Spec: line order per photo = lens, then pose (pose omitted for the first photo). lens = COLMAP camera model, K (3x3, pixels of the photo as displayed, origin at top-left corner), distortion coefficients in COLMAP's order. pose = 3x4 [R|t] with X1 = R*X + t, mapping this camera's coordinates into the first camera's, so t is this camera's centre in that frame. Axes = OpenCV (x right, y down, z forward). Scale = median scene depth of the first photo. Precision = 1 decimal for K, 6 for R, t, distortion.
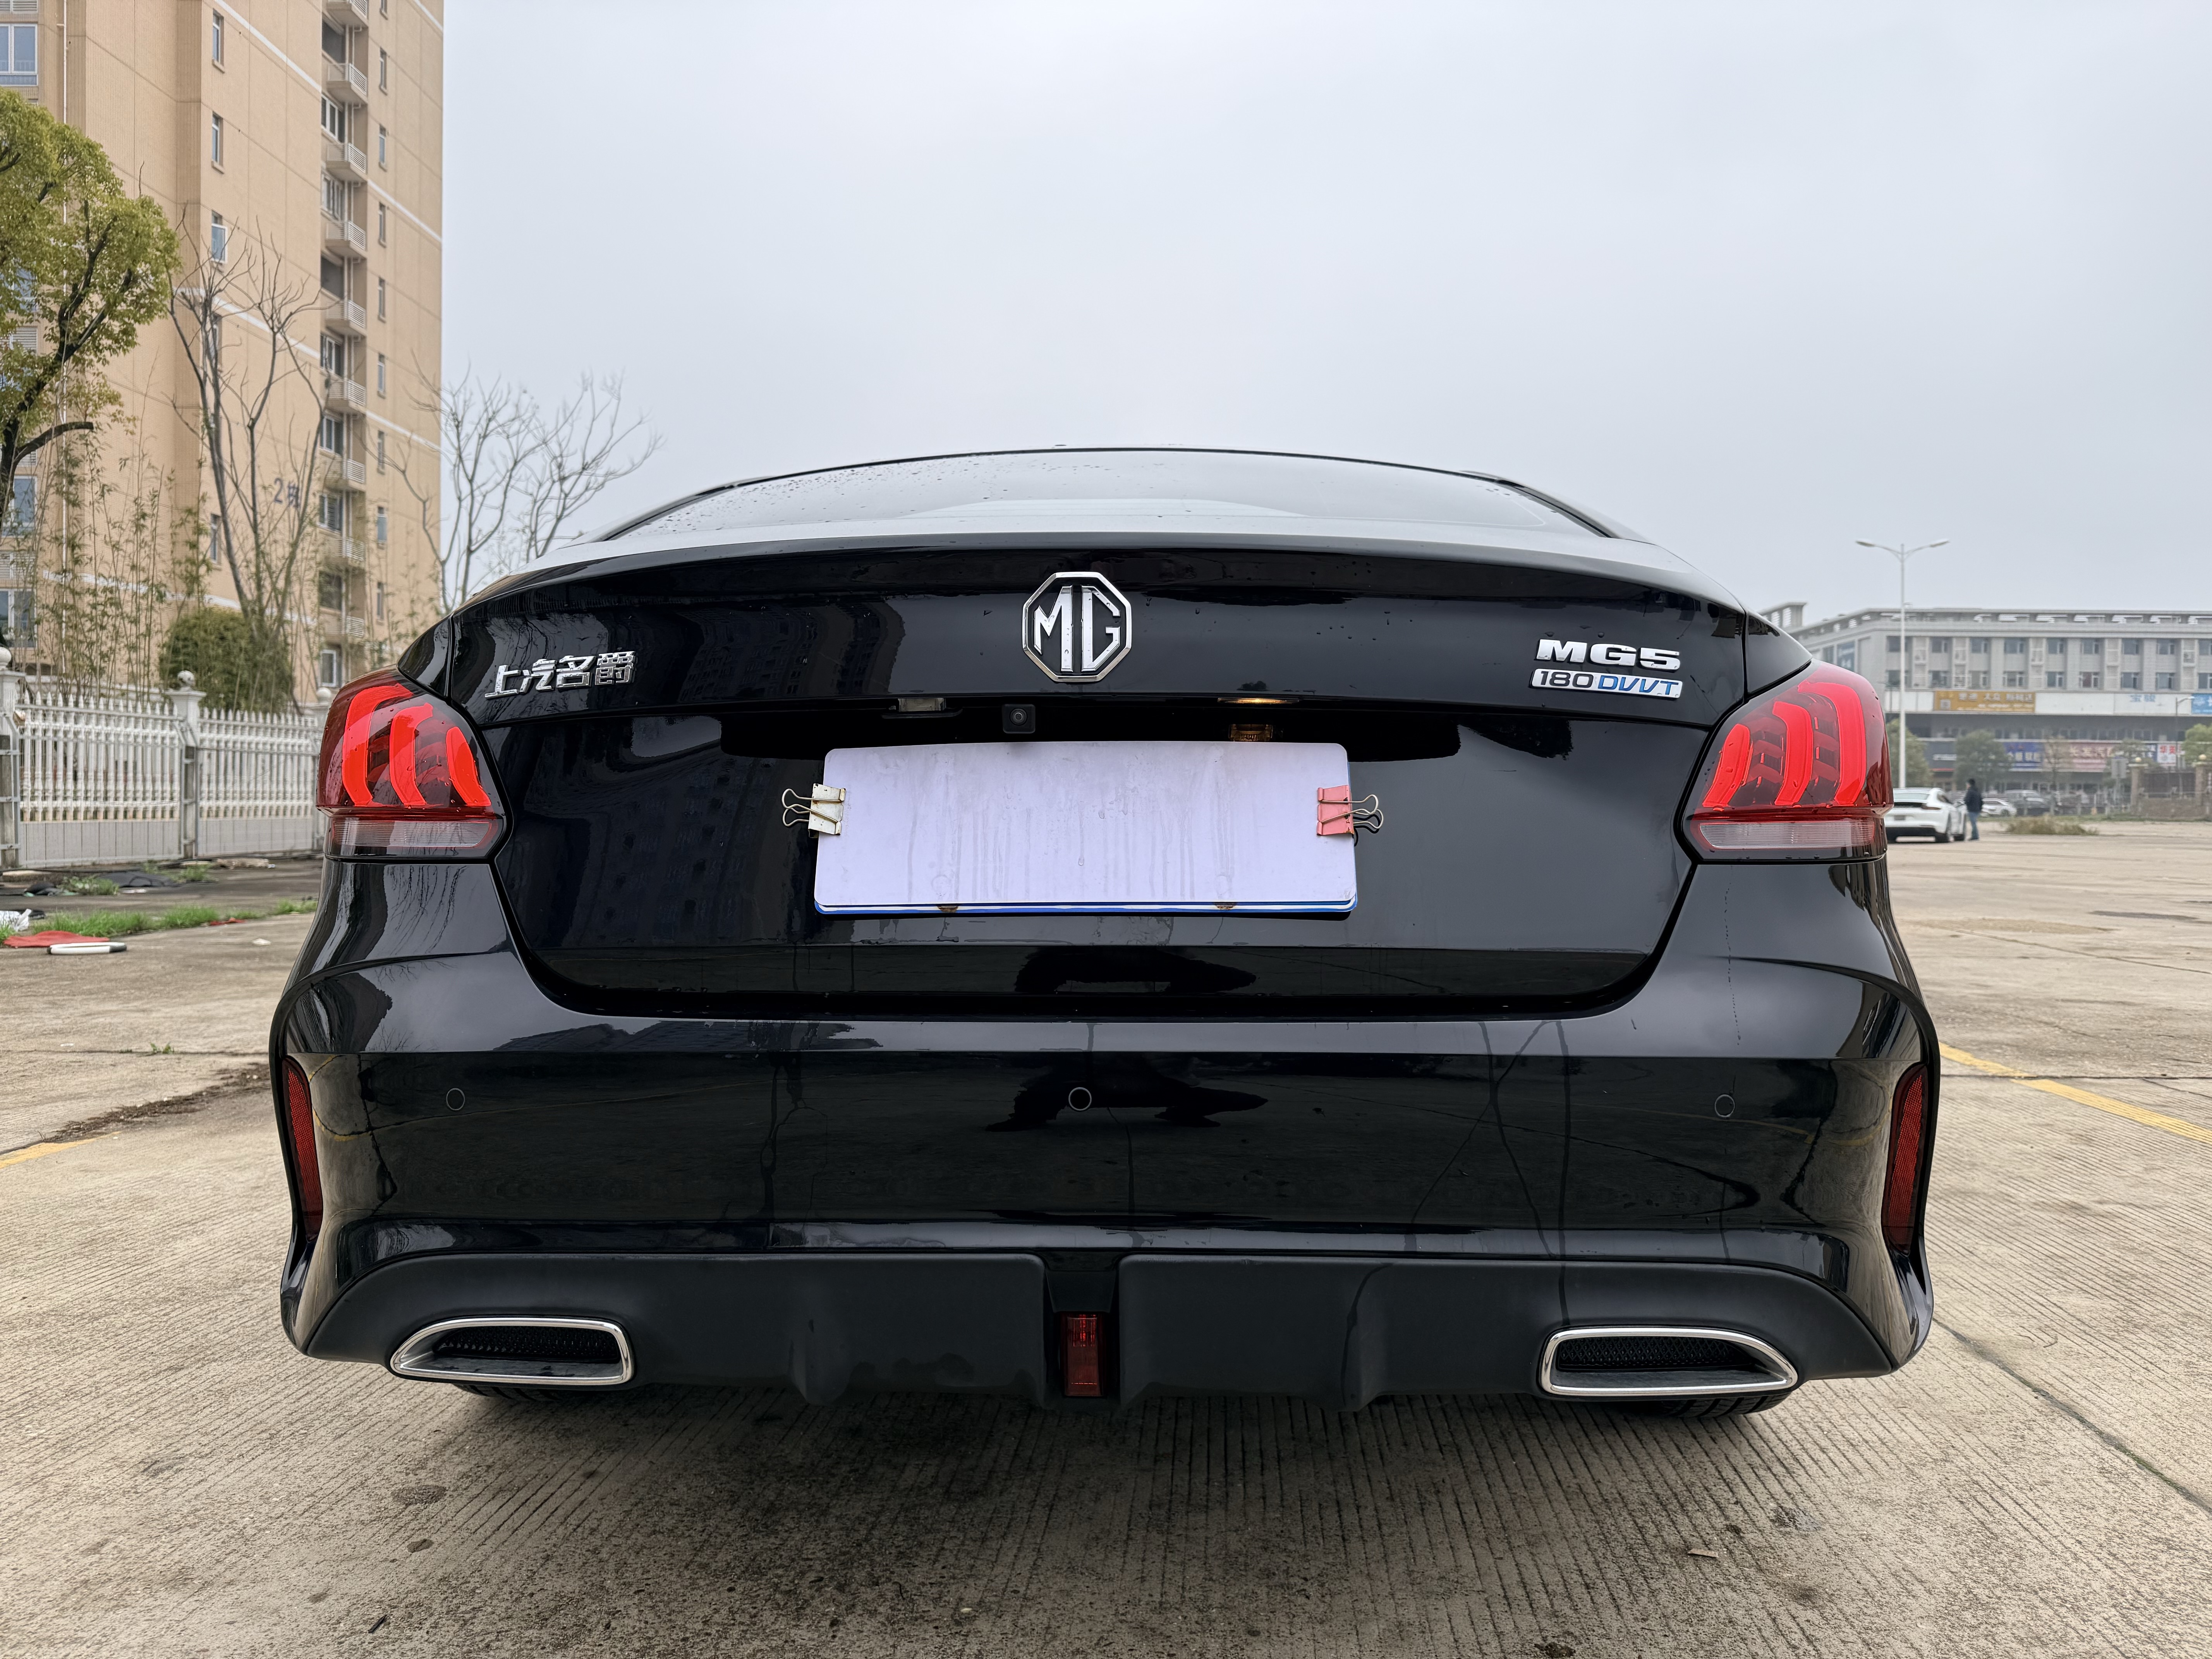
lens RADIAL K [[1573.4, 0, 1099.2], [0, 1573.4, 826.9], [0, 0, 1]] dist [-0.009940, -0.004535]
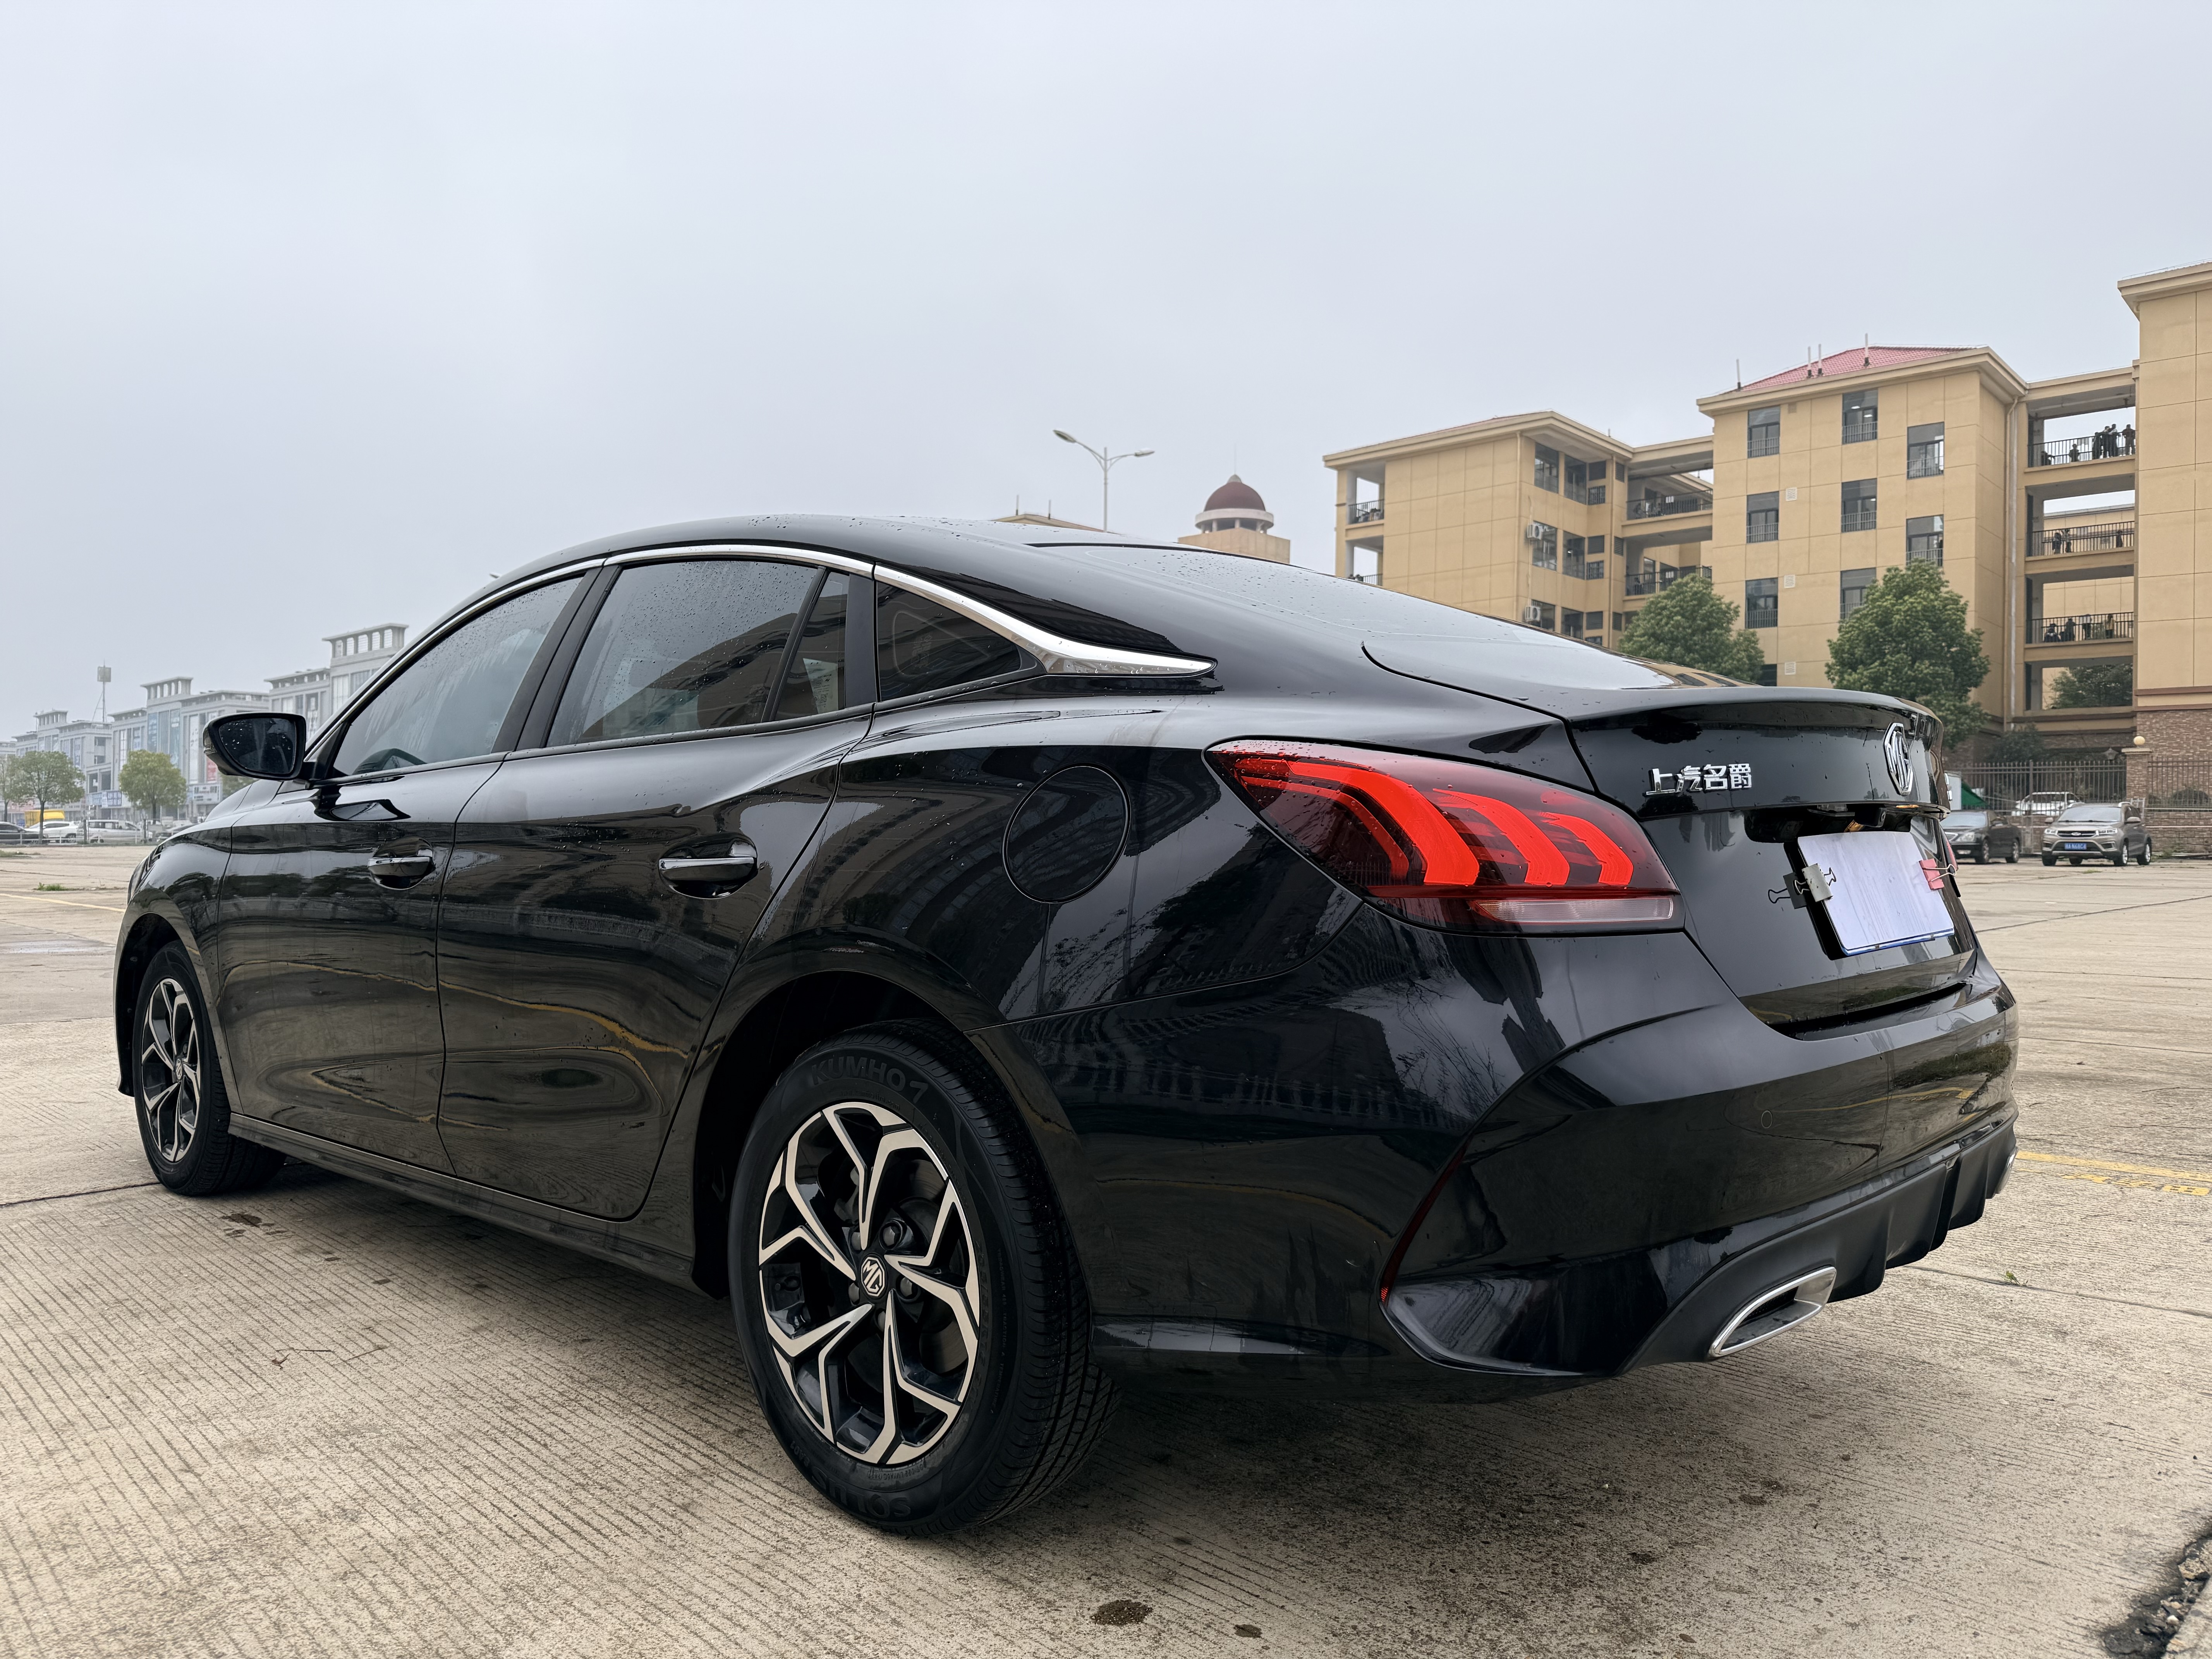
lens RADIAL K [[1573.4, 0, 1099.2], [0, 1573.4, 826.9], [0, 0, 1]] dist [-0.009940, -0.004535]
pose [[0.662730, -0.002806, 0.748854, -0.161682], [0.012772, 0.999890, -0.007556, -0.005577], [-0.748750, 0.014572, 0.662692, 0.053193]]
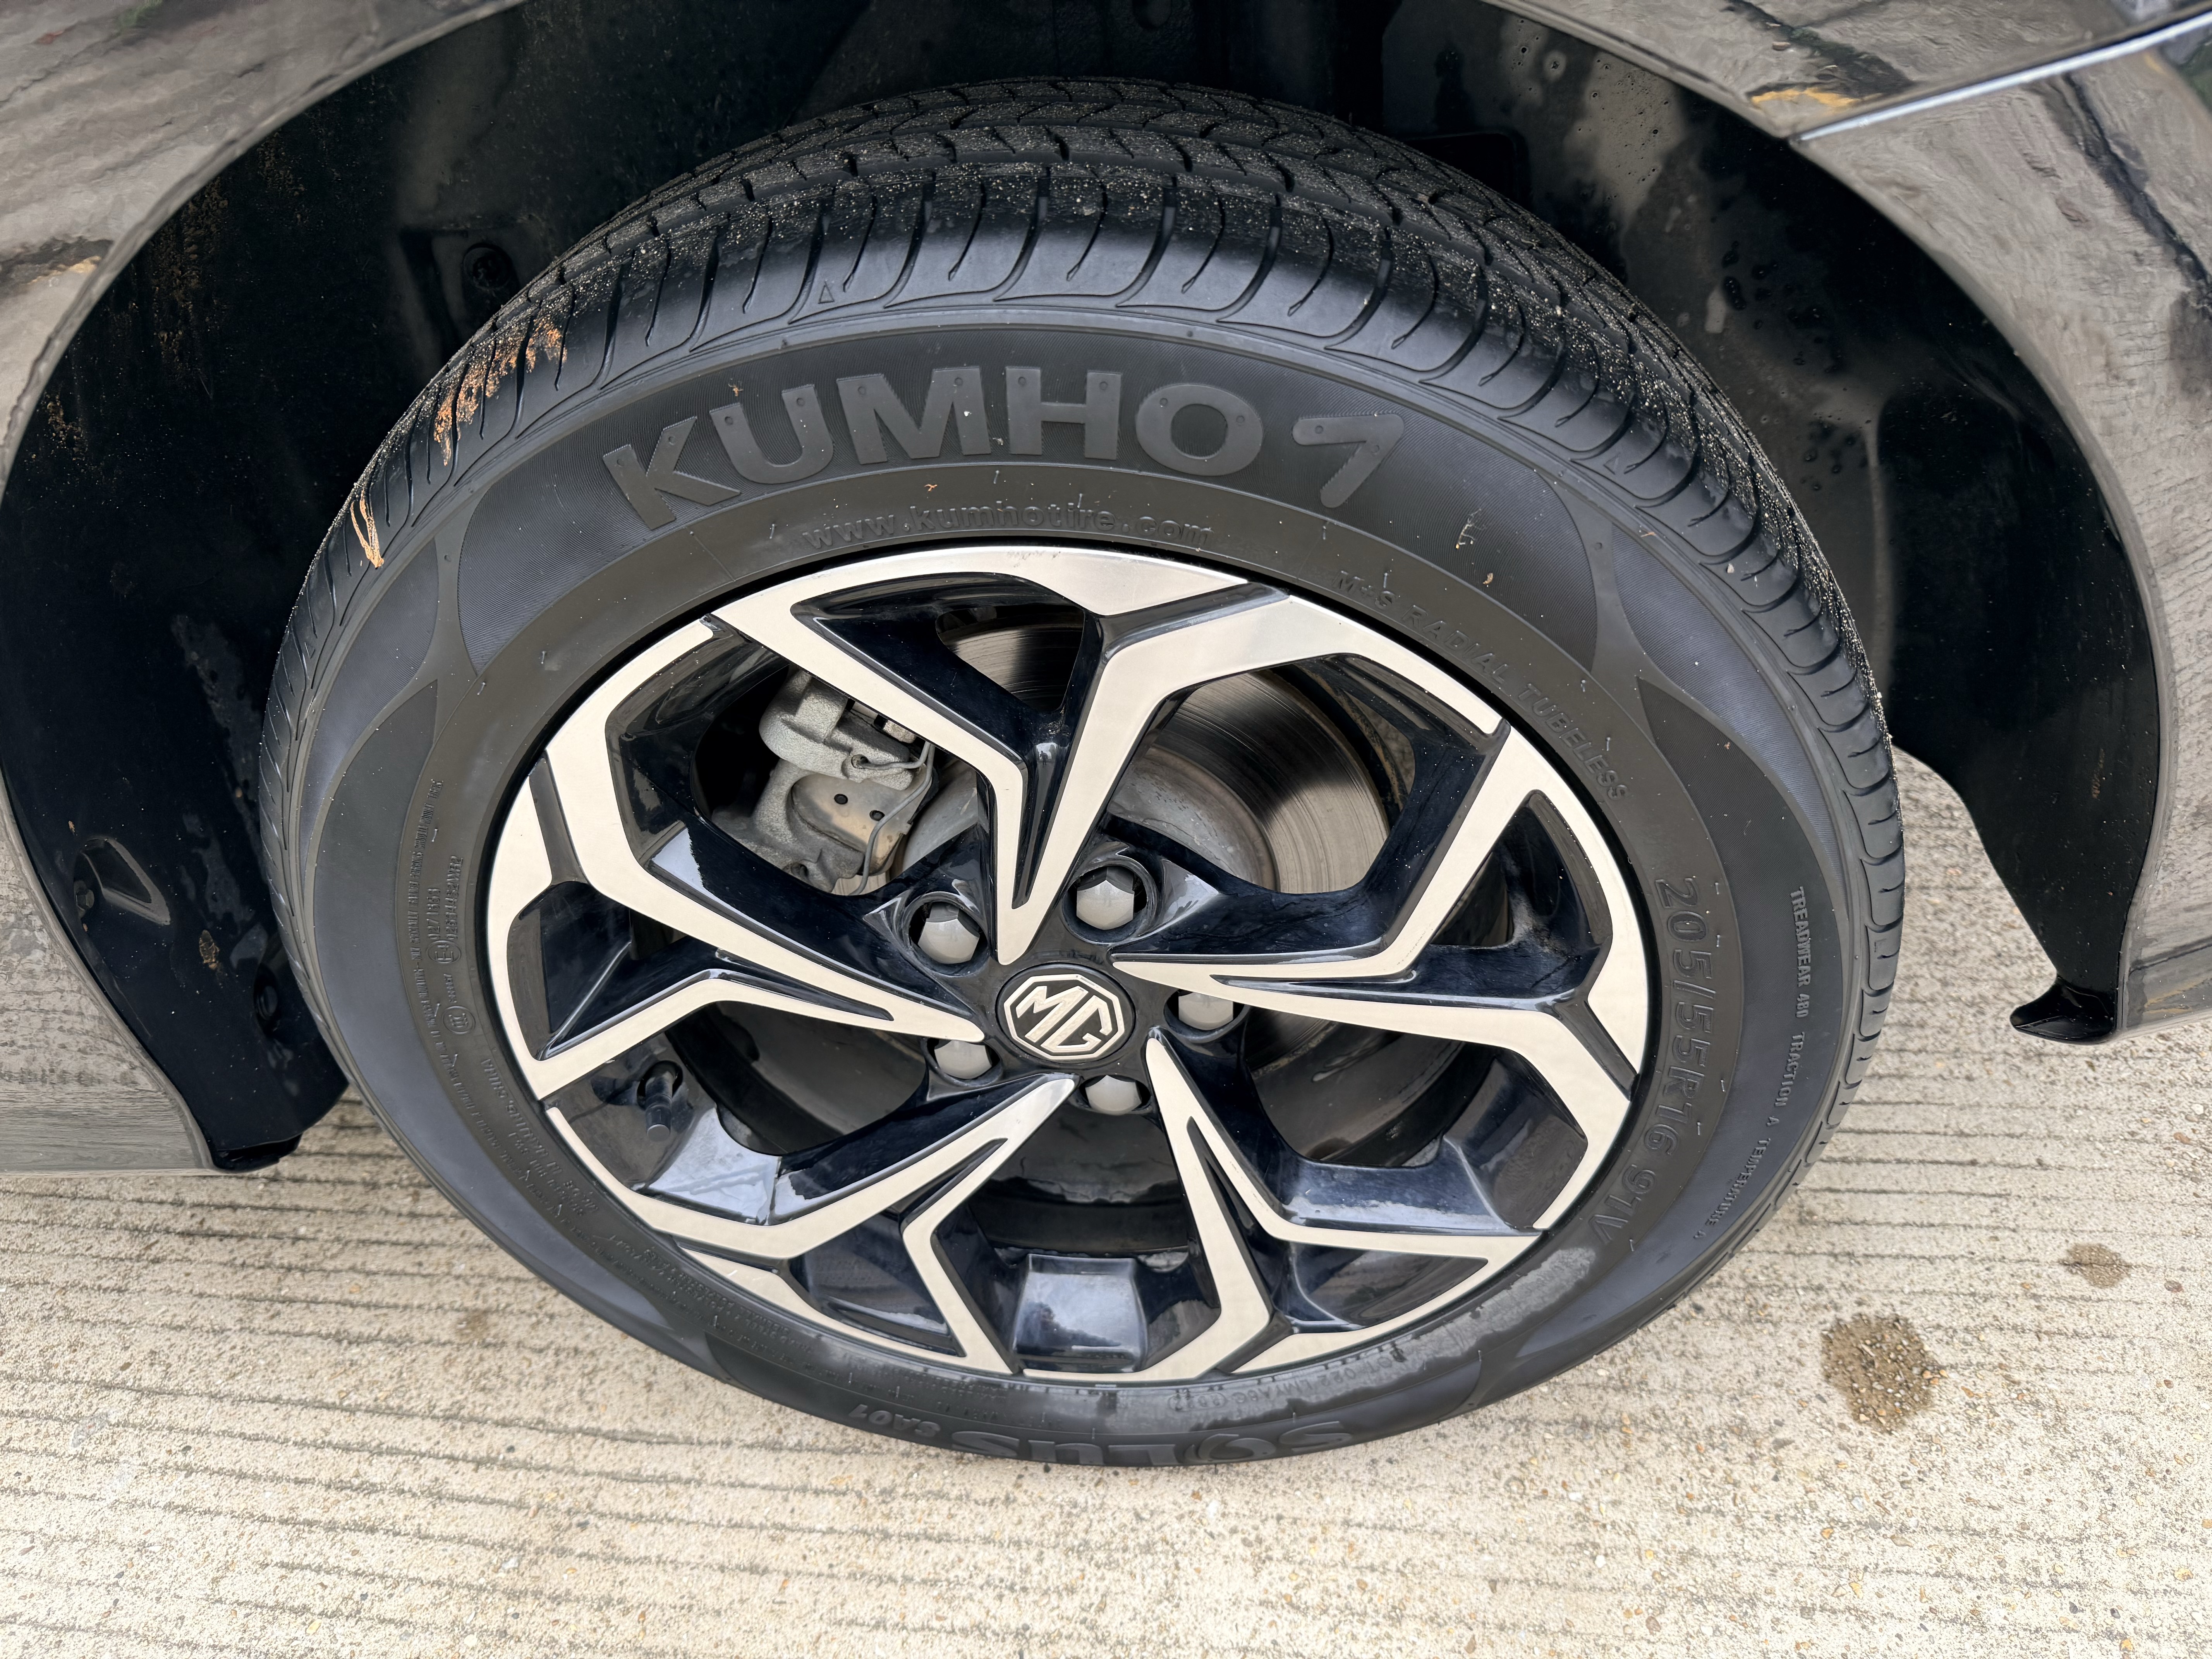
lens RADIAL K [[1573.4, 0, 1099.2], [0, 1573.4, 826.9], [0, 0, 1]] dist [-0.009940, -0.004535]
pose [[0.037491, -0.640816, 0.766779, -0.095762], [0.100613, 0.765840, 0.635112, 0.001653], [-0.994219, 0.053337, 0.093186, 0.164419]]
